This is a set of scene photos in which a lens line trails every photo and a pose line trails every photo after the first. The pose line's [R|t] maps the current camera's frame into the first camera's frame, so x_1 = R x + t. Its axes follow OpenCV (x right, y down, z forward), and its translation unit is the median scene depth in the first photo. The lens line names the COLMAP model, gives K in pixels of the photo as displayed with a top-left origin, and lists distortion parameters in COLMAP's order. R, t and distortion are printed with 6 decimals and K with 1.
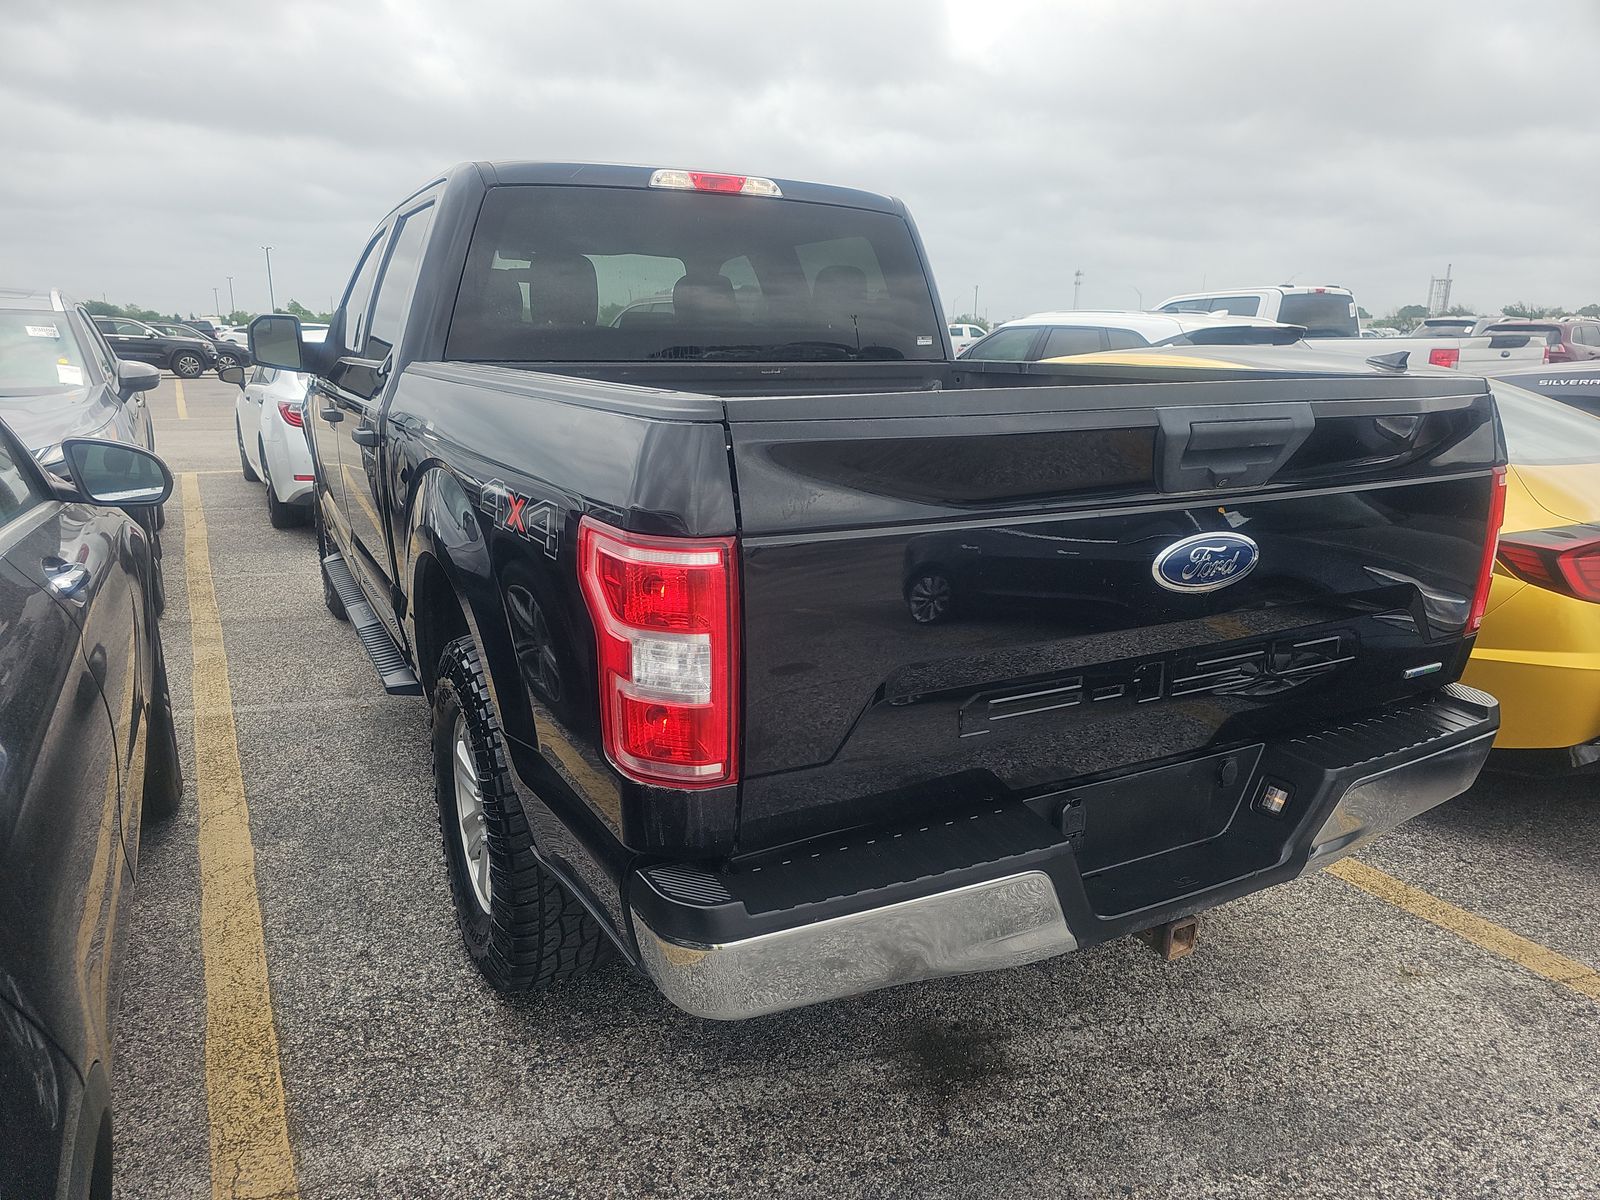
lens RADIAL K [[1075.0, 0, 796.7], [0, 1075.0, 605.5], [0, 0, 1]] dist [0.048222, -0.040631]
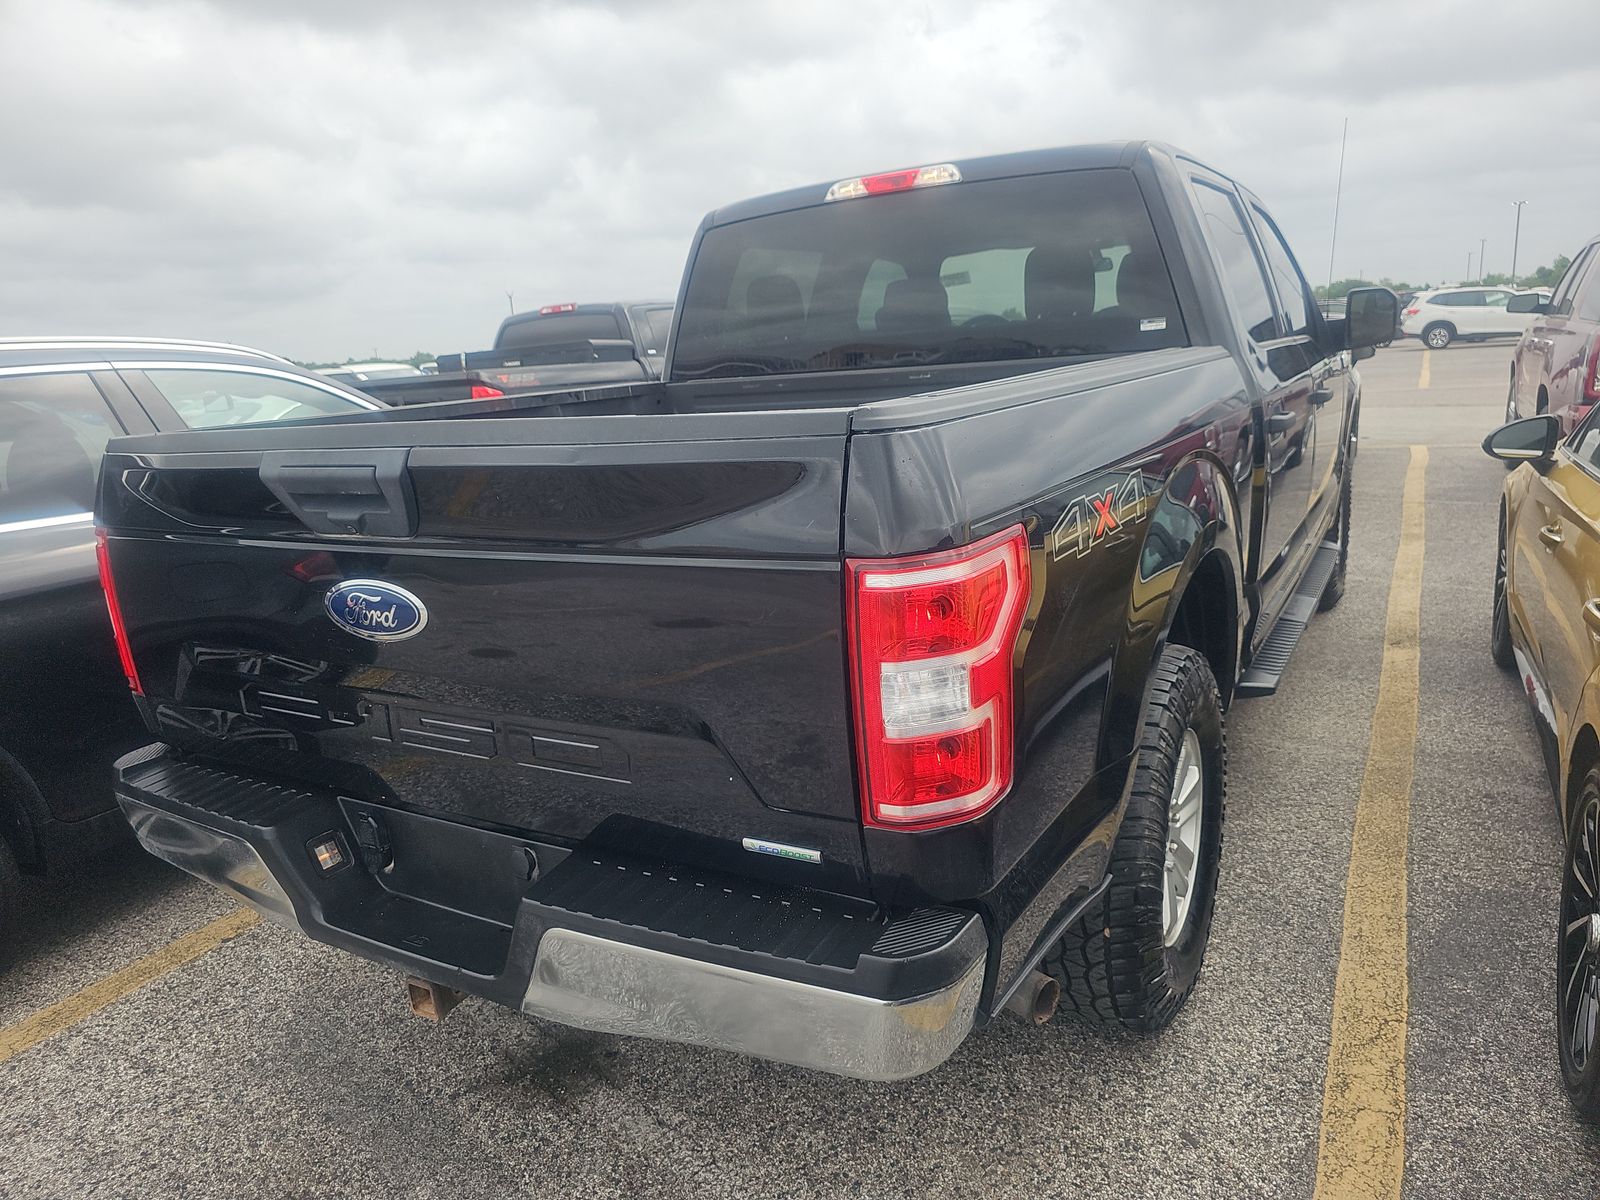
lens RADIAL K [[1075.0, 0, 798.6], [0, 1075.0, 603.5], [0, 0, 1]] dist [0.048222, -0.040631]
pose [[0.508247, 0.156052, -0.846955, 0.798622], [-0.134930, 0.985730, 0.100651, -0.111737], [0.850576, 0.063124, 0.522050, 0.473447]]
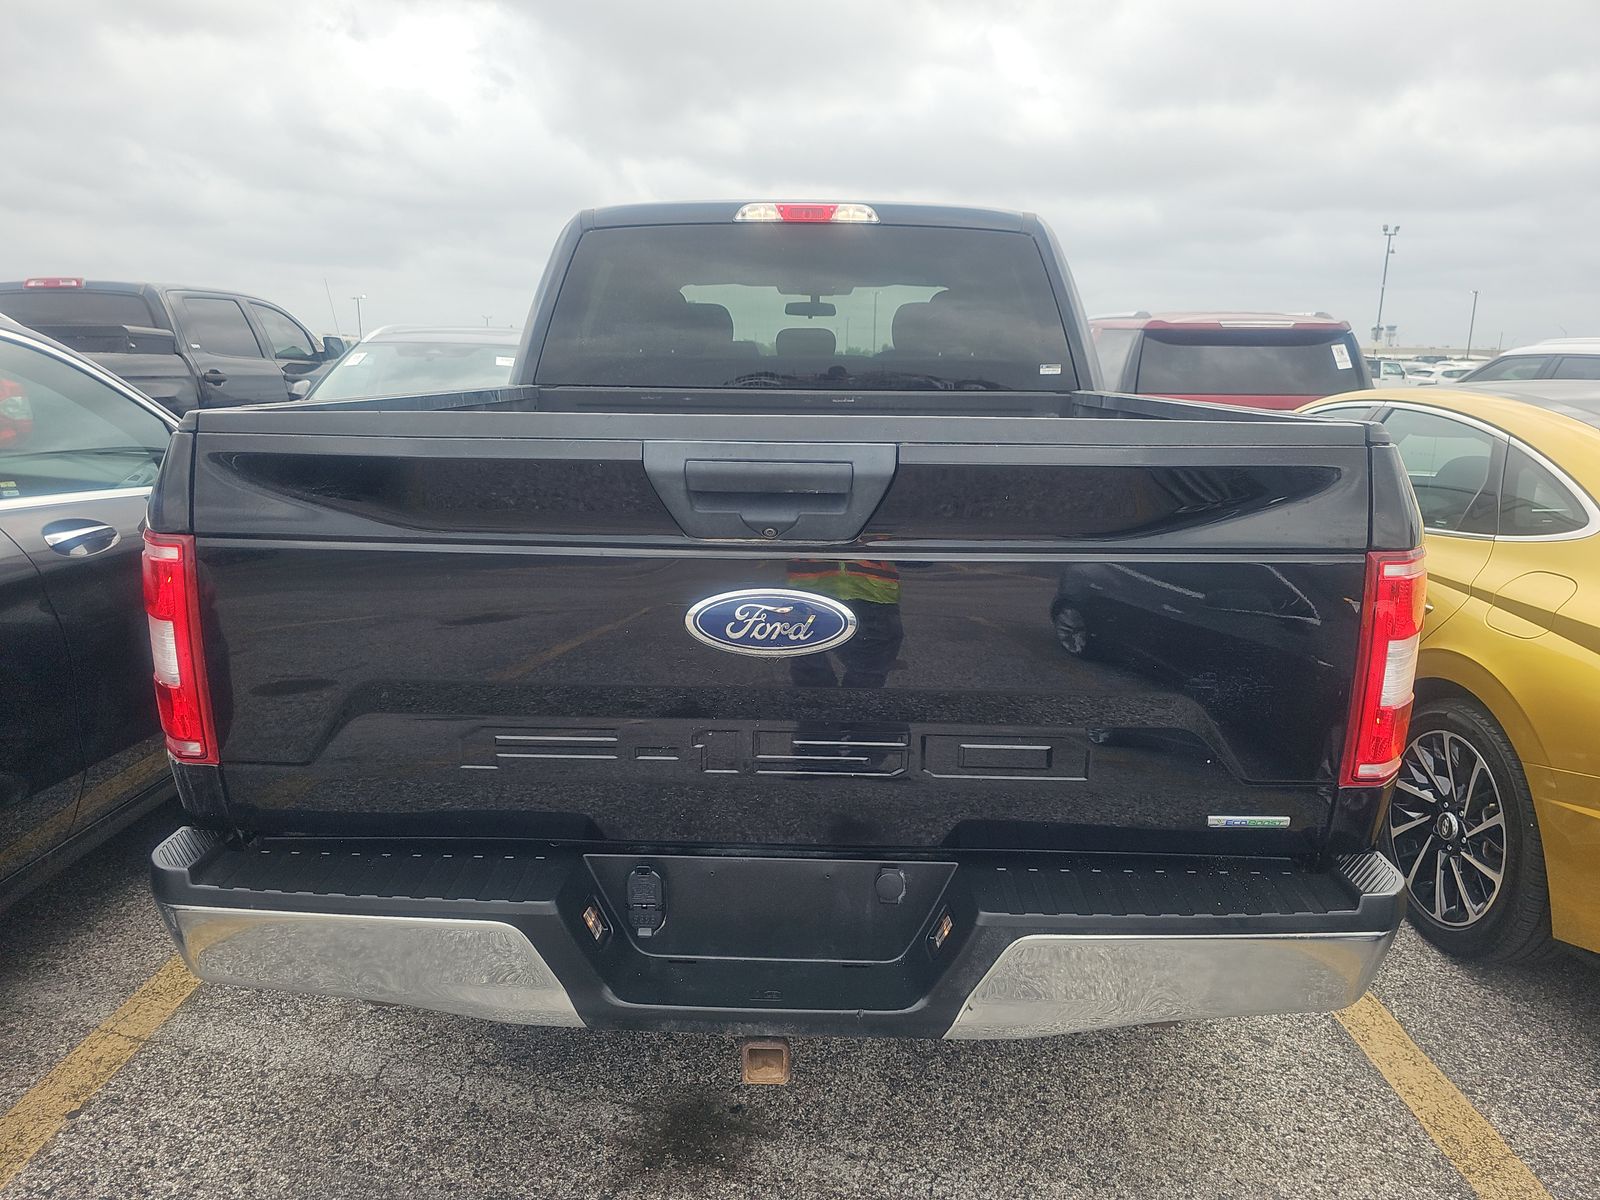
lens RADIAL K [[1075.0, 0, 796.3], [0, 1075.0, 590.5], [0, 0, 1]] dist [0.048222, -0.040631]
pose [[0.865126, 0.105935, -0.490239, 0.469785], [-0.125842, 0.992020, -0.007711, -0.035643], [0.485510, 0.068364, 0.871554, 0.152935]]
